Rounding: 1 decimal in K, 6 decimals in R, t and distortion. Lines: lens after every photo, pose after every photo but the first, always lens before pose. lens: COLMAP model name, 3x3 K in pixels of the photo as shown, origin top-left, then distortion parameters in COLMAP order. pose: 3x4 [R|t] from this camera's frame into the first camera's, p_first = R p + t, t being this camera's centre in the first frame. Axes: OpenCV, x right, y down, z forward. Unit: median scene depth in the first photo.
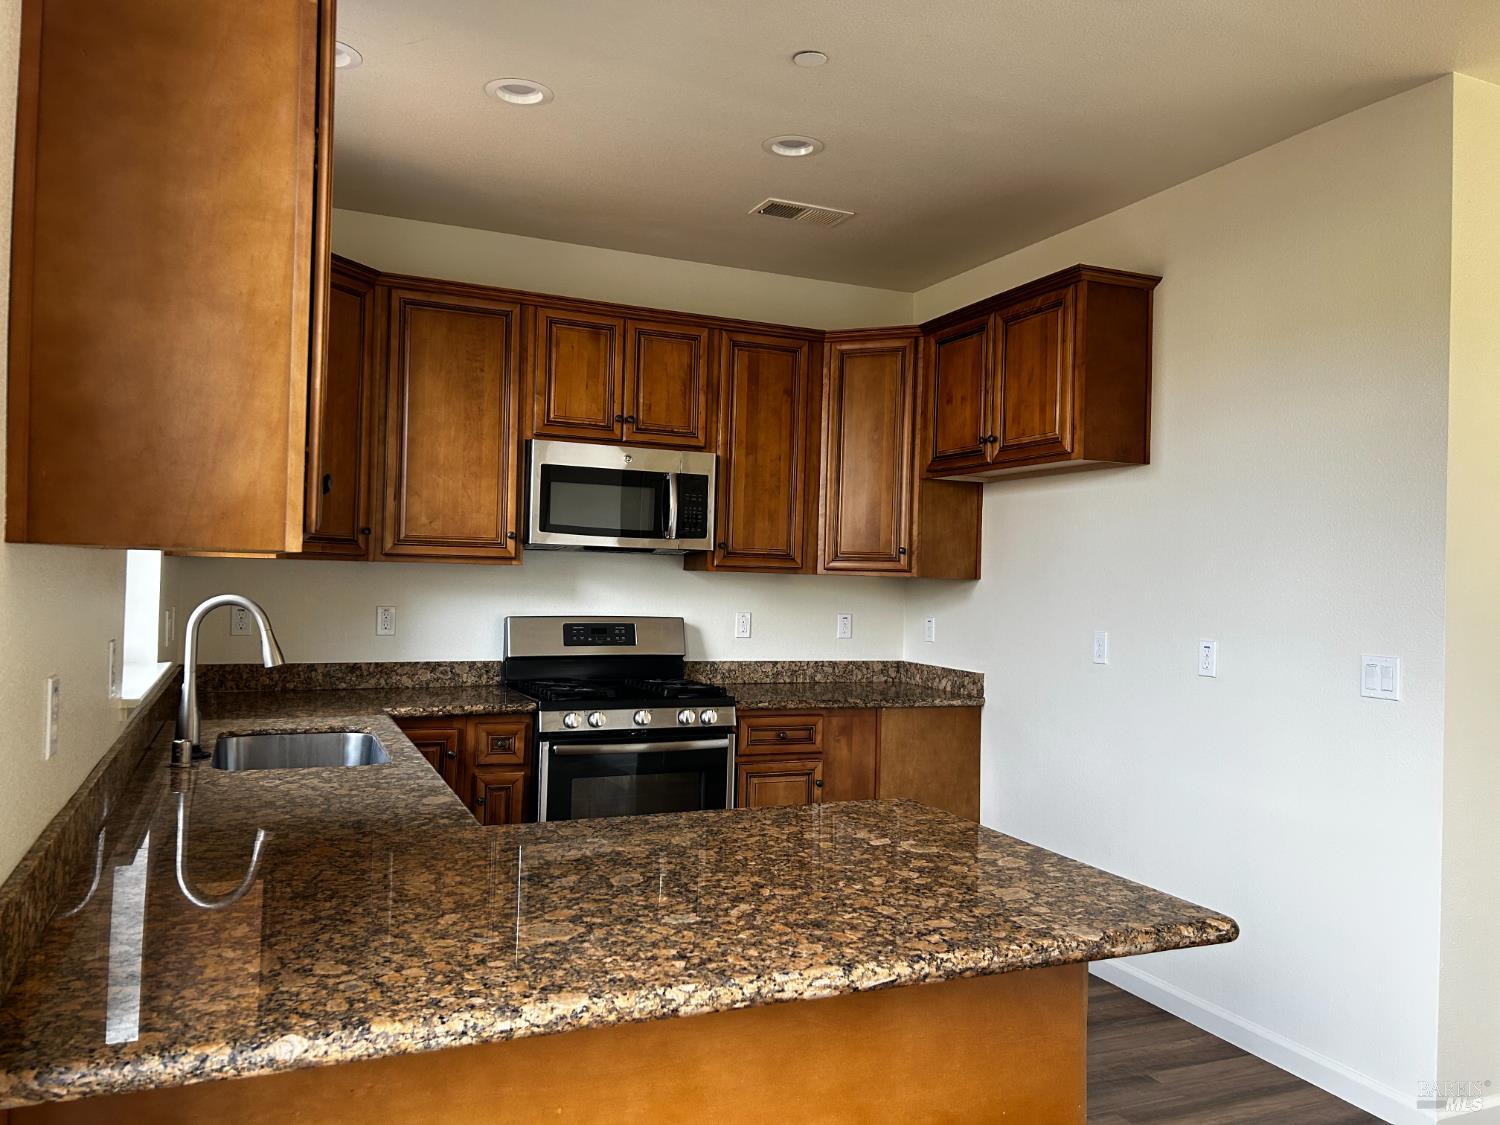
lens RADIAL K [[1133.8, 0, 756.1], [0, 1133.8, 548.3], [0, 0, 1]] dist [0.065611, -0.050759]
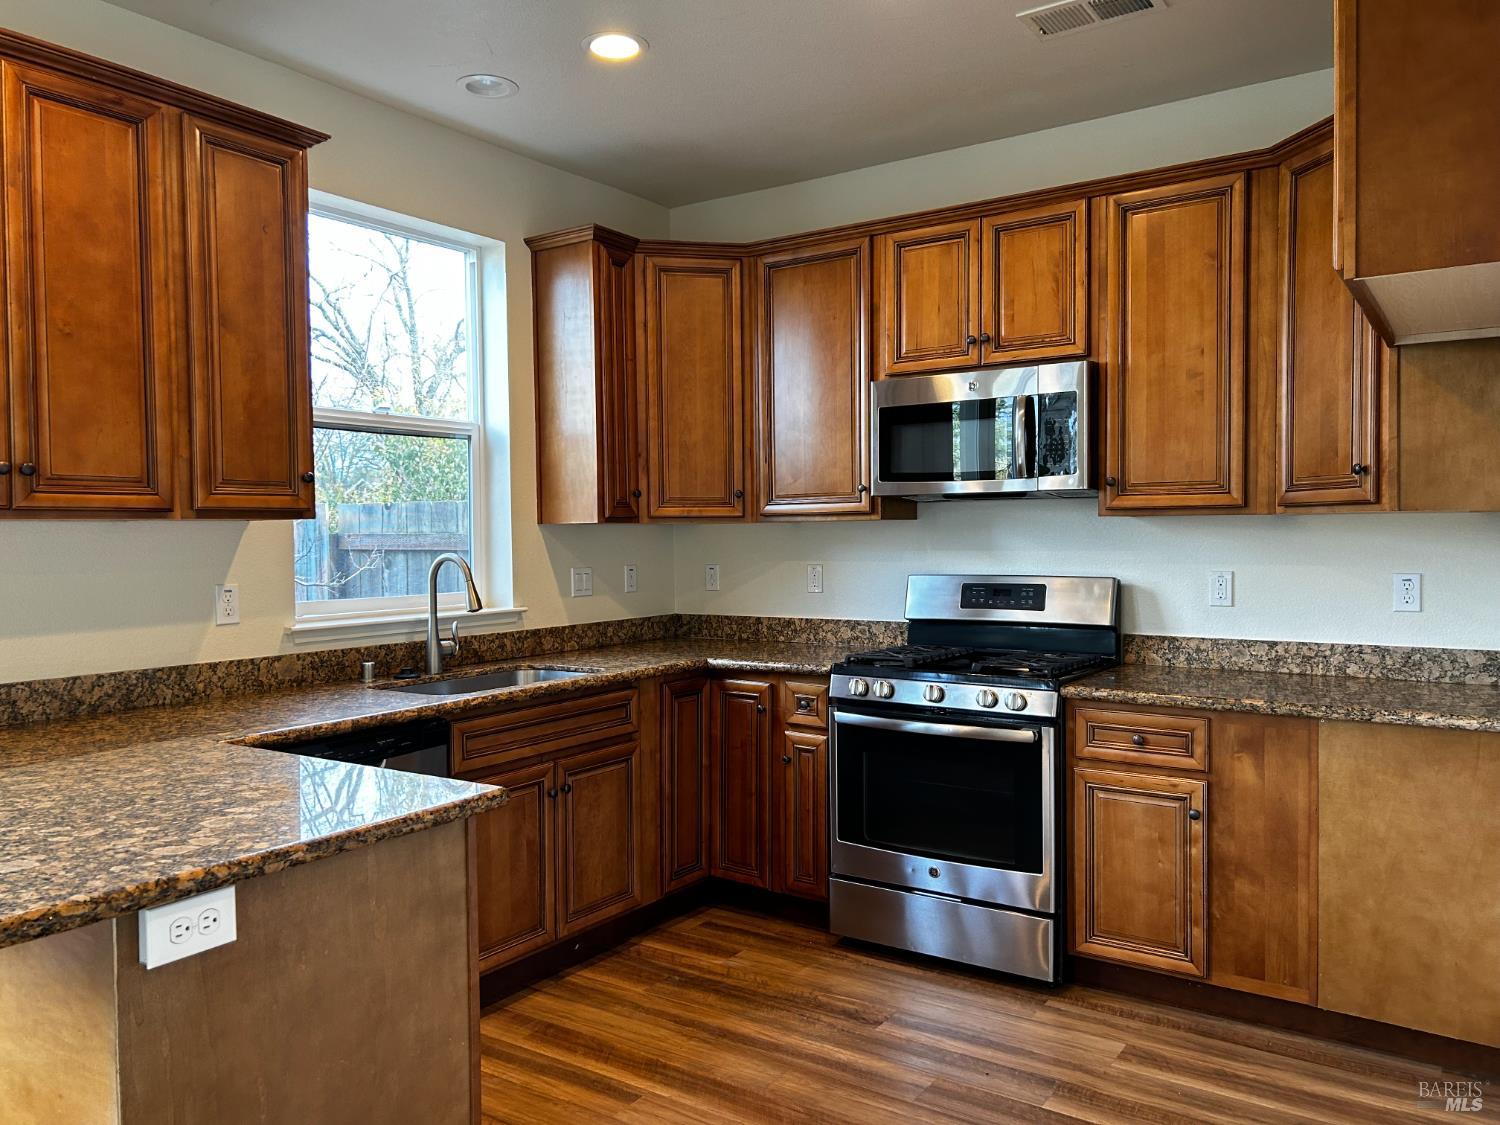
lens RADIAL K [[1133.8, 0, 749.4], [0, 1133.8, 569.0], [0, 0, 1]] dist [0.065611, -0.050759]
pose [[0.529701, -0.004944, -0.848170, 0.487324], [0.041639, 0.998929, 0.020182, 0.030145], [0.847162, -0.046007, 0.529340, 0.387951]]
